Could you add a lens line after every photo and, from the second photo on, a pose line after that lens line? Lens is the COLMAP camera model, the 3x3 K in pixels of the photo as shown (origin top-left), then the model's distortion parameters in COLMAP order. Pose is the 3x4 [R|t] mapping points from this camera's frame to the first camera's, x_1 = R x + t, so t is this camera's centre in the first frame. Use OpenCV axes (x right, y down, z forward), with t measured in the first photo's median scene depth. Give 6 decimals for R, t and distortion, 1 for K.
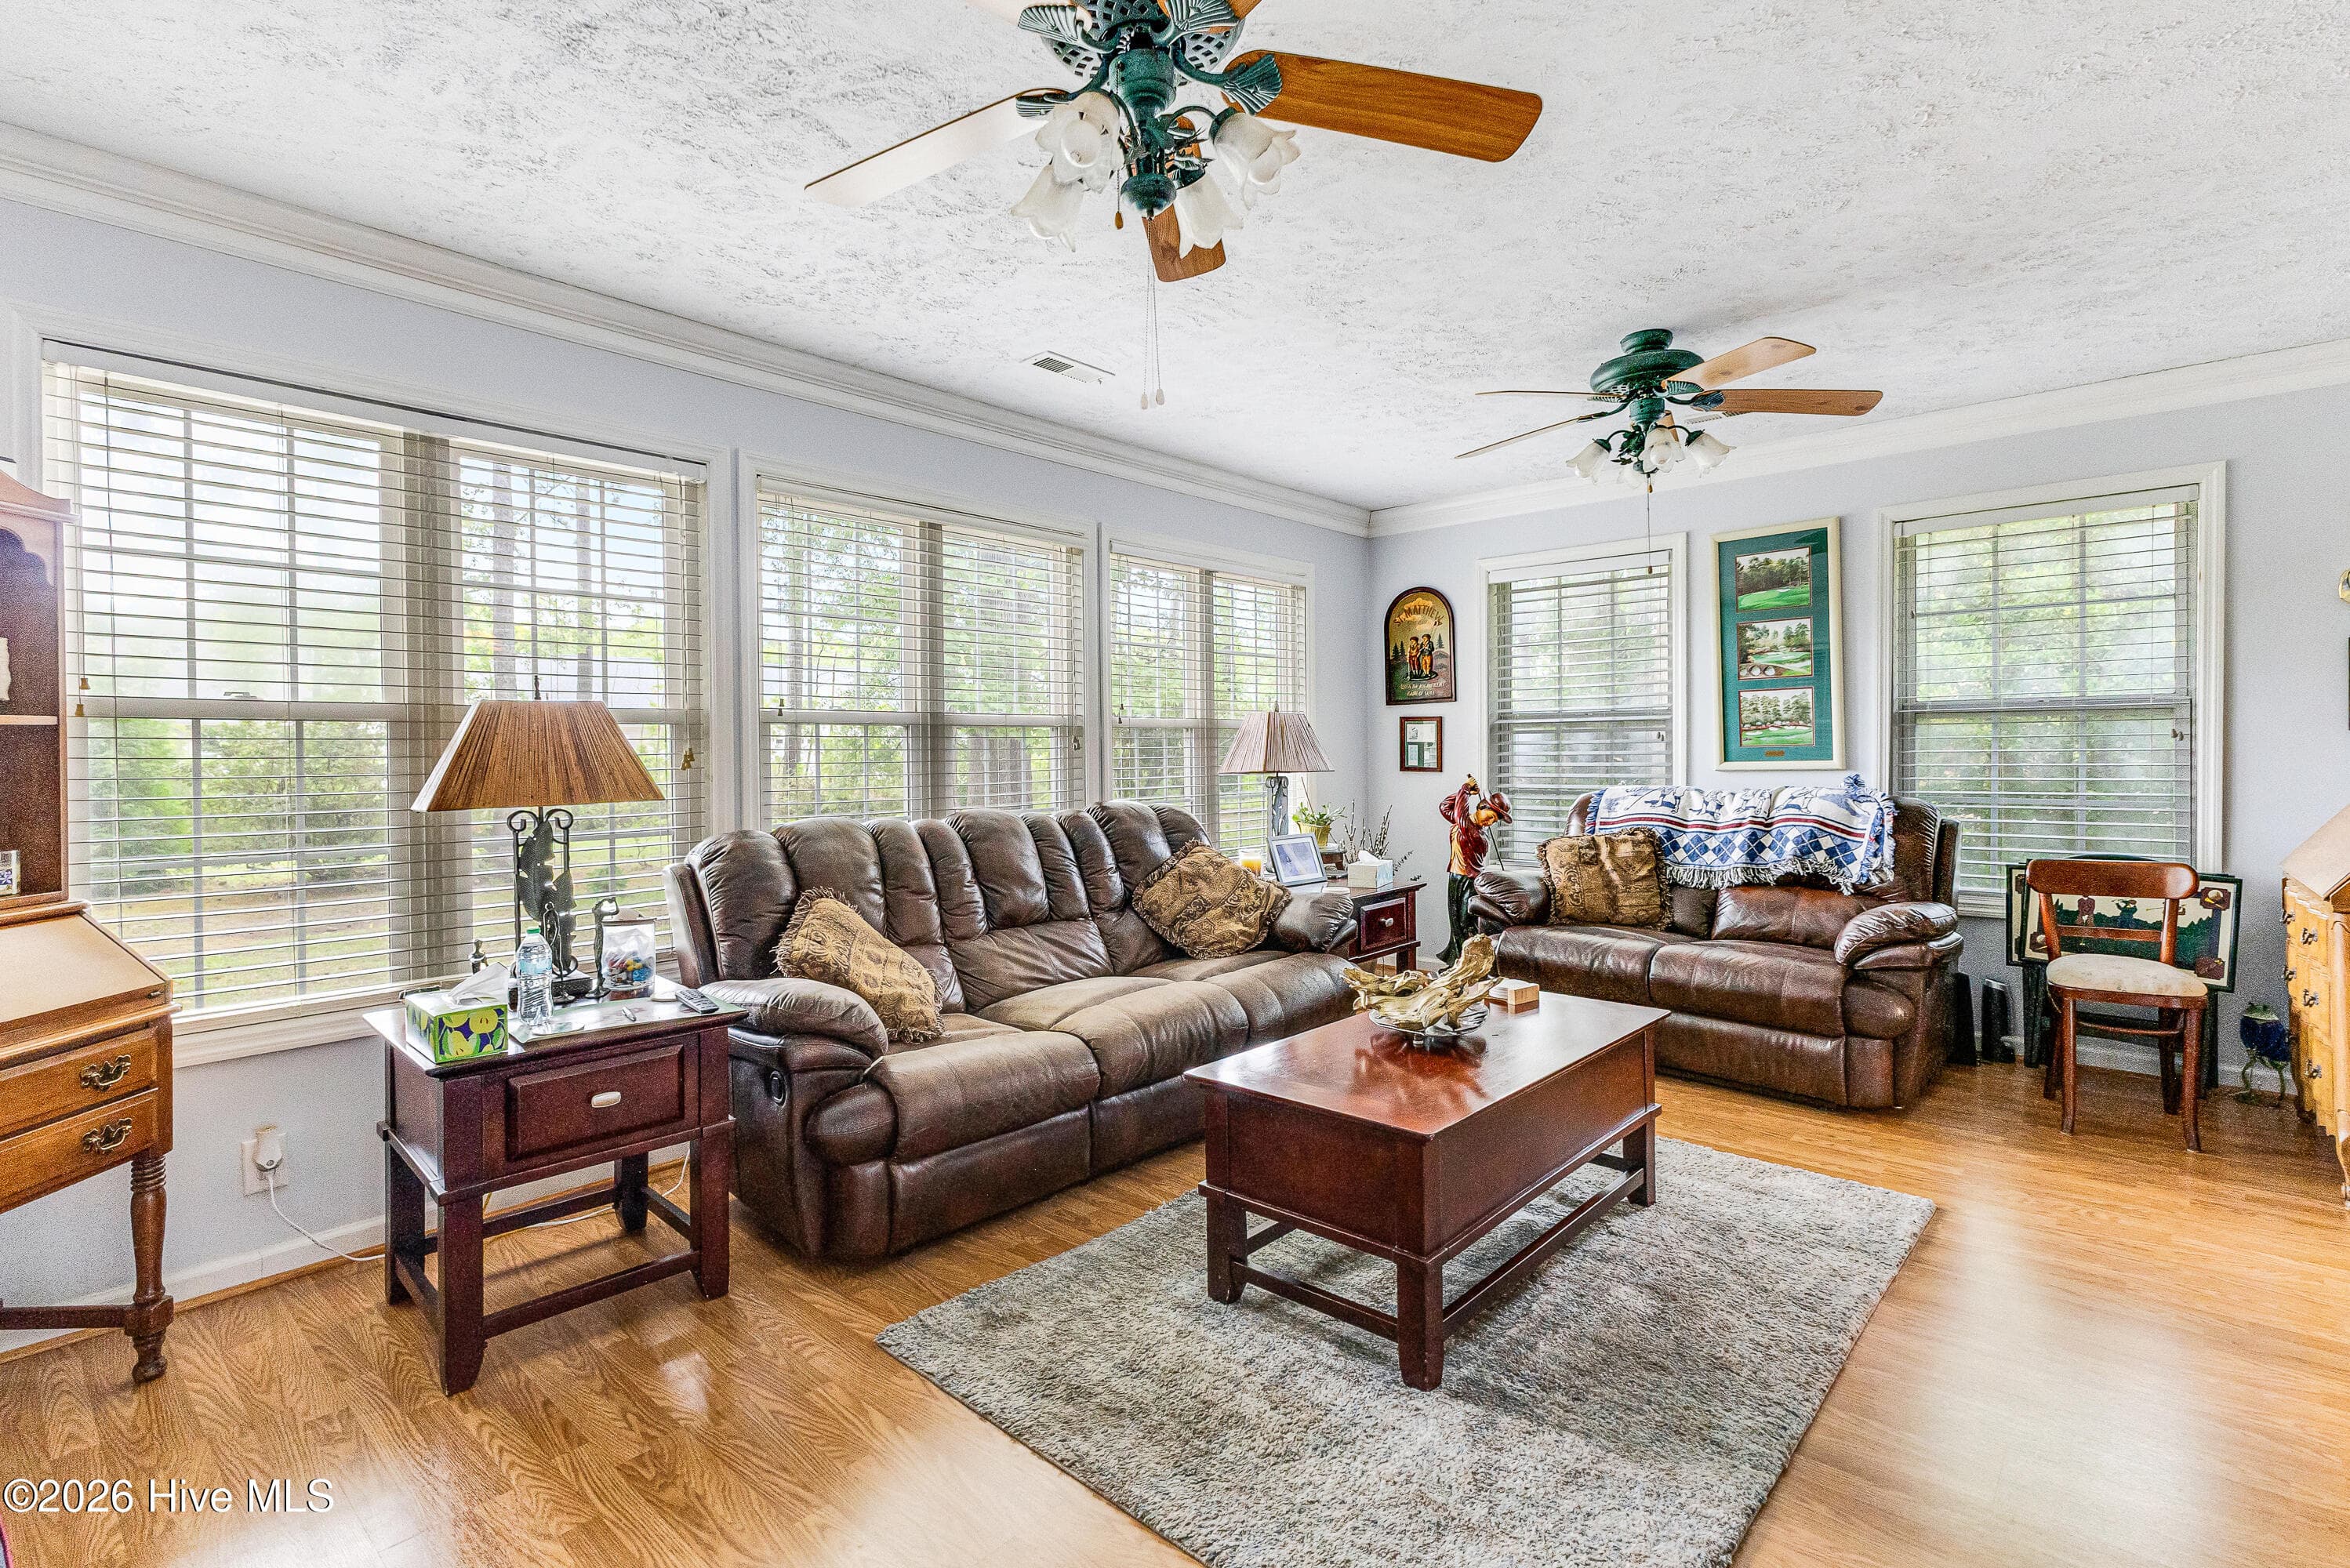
lens RADIAL K [[1114.1, 0, 1175.0], [0, 1114.1, 784.0], [0, 0, 1]] dist [-0.000263, 0.000016]
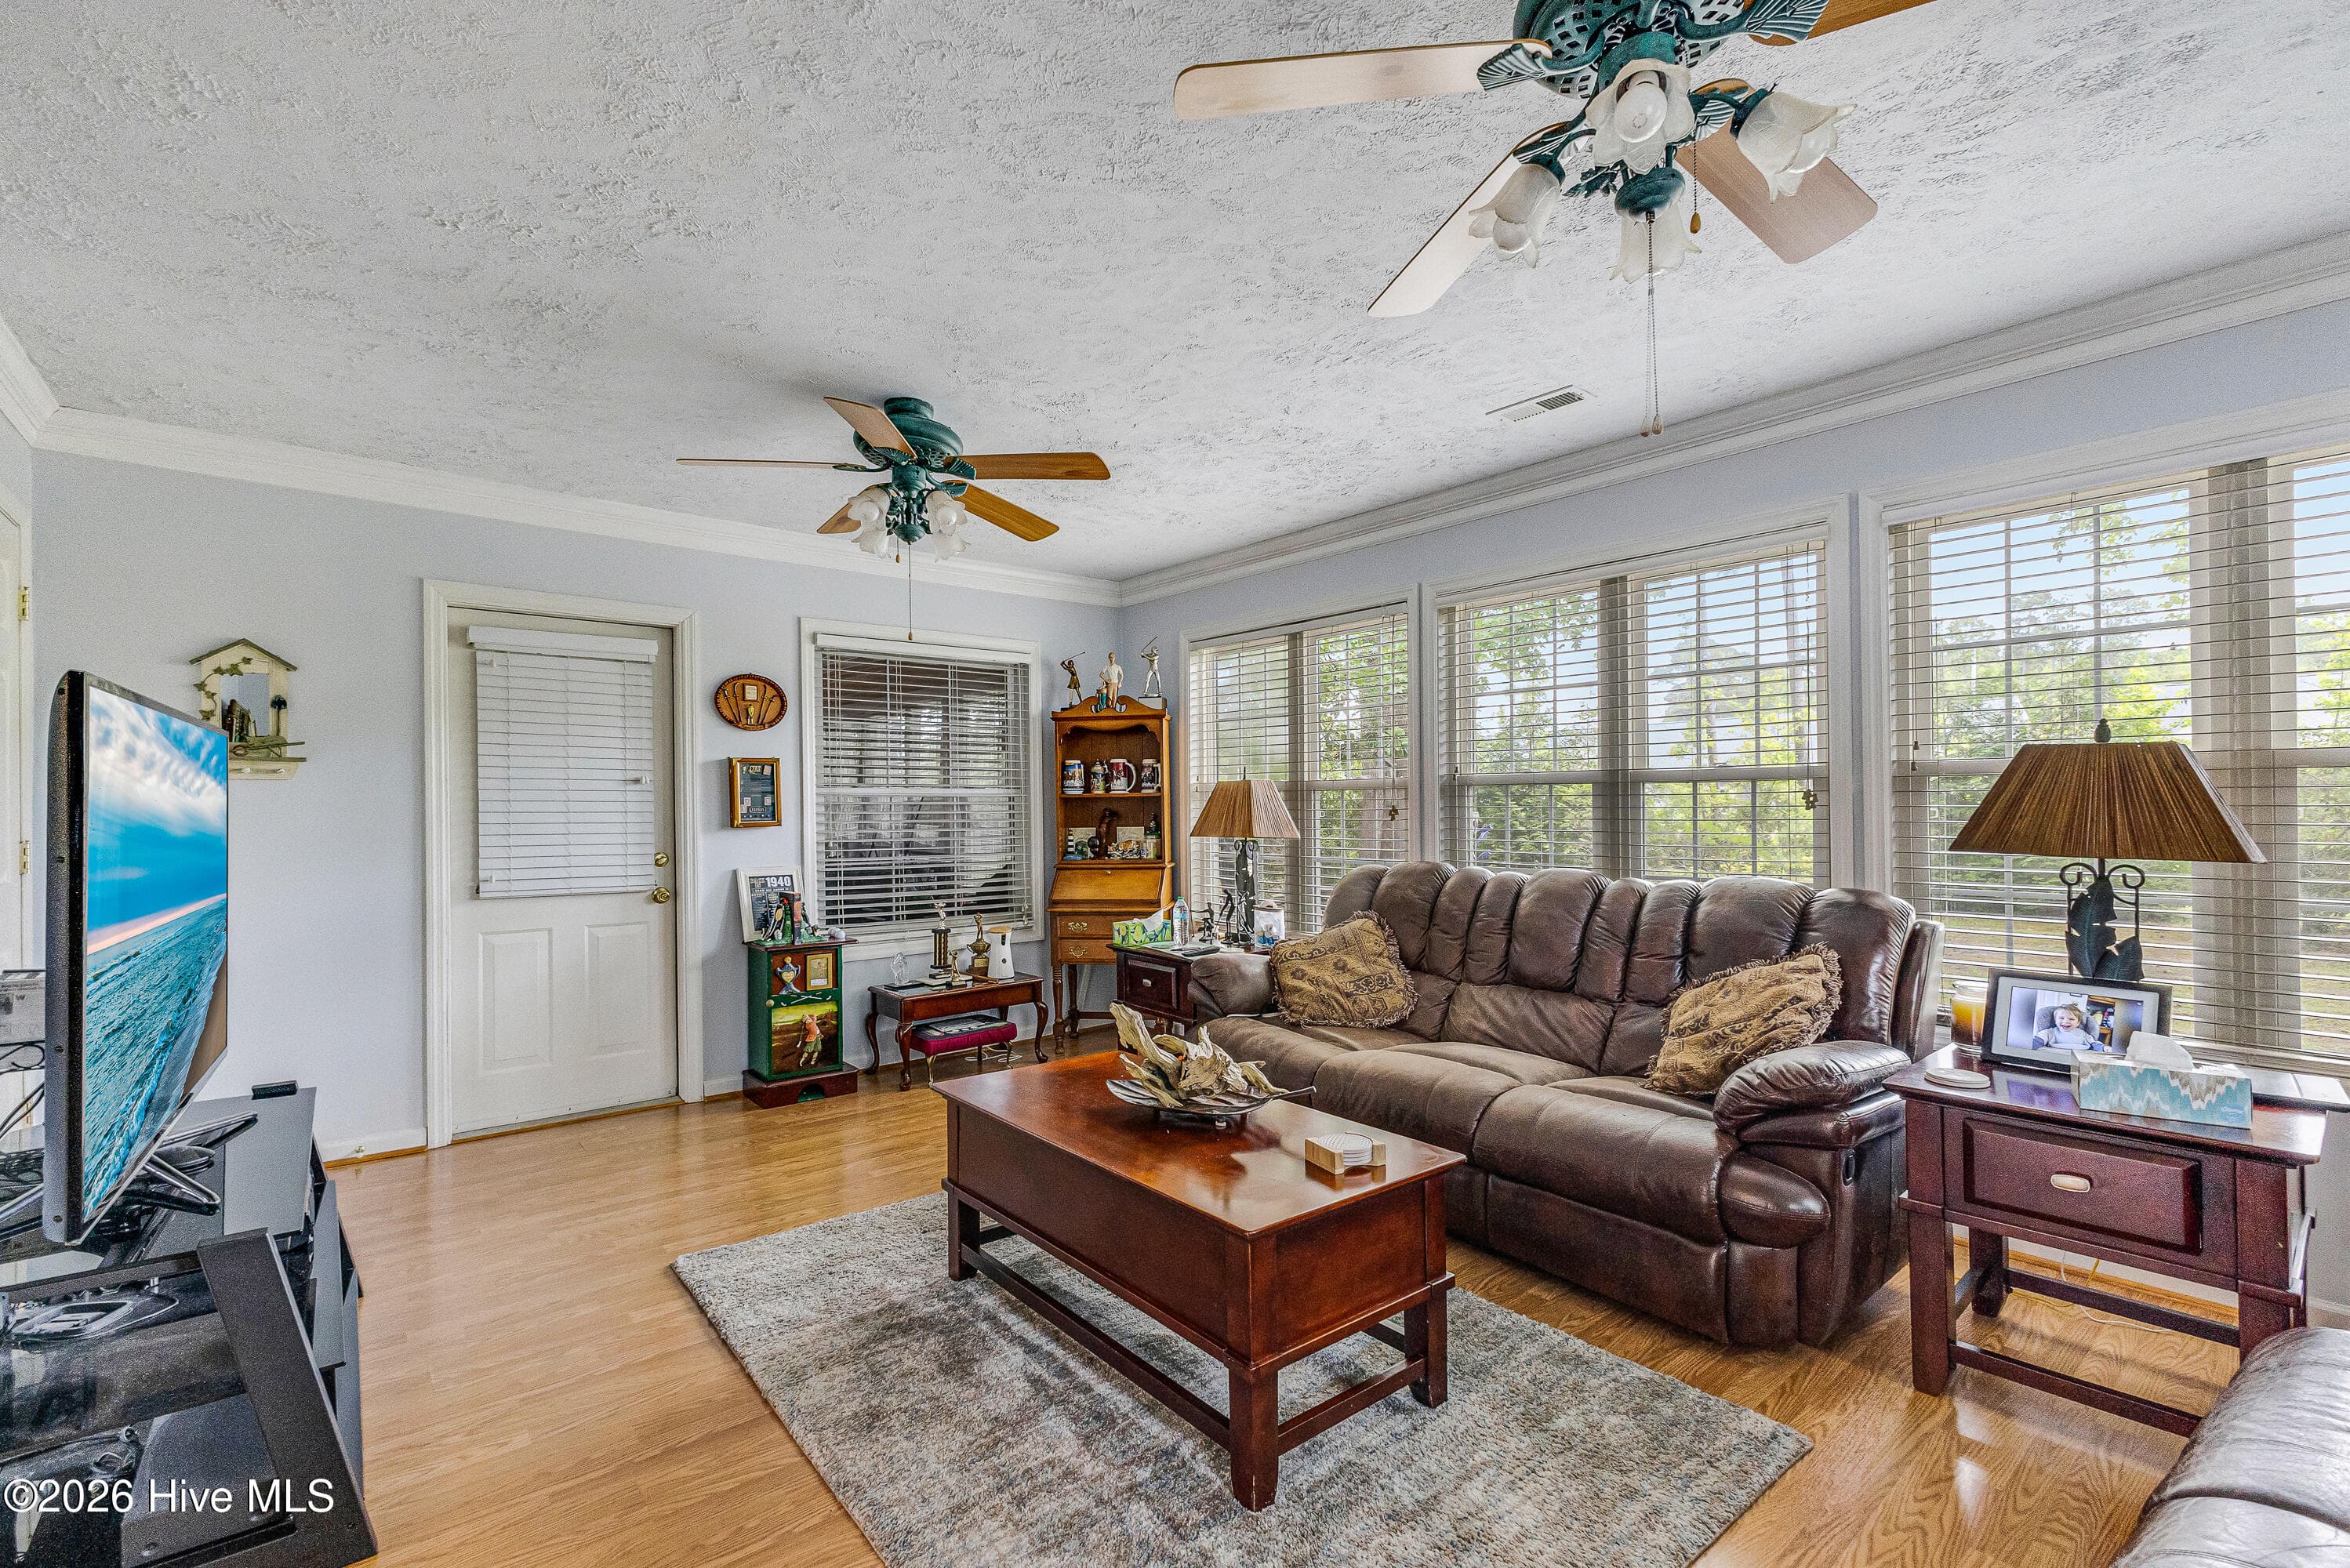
lens RADIAL K [[1036.8, 0, 1175.0], [0, 1036.8, 784.0], [0, 0, 1]] dist [0.000120, -0.000091]
pose [[-0.147024, -0.014806, -0.989022, 0.787920], [-0.020868, 0.999712, -0.011863, -0.034144], [0.988913, 0.018894, -0.147291, 0.805178]]
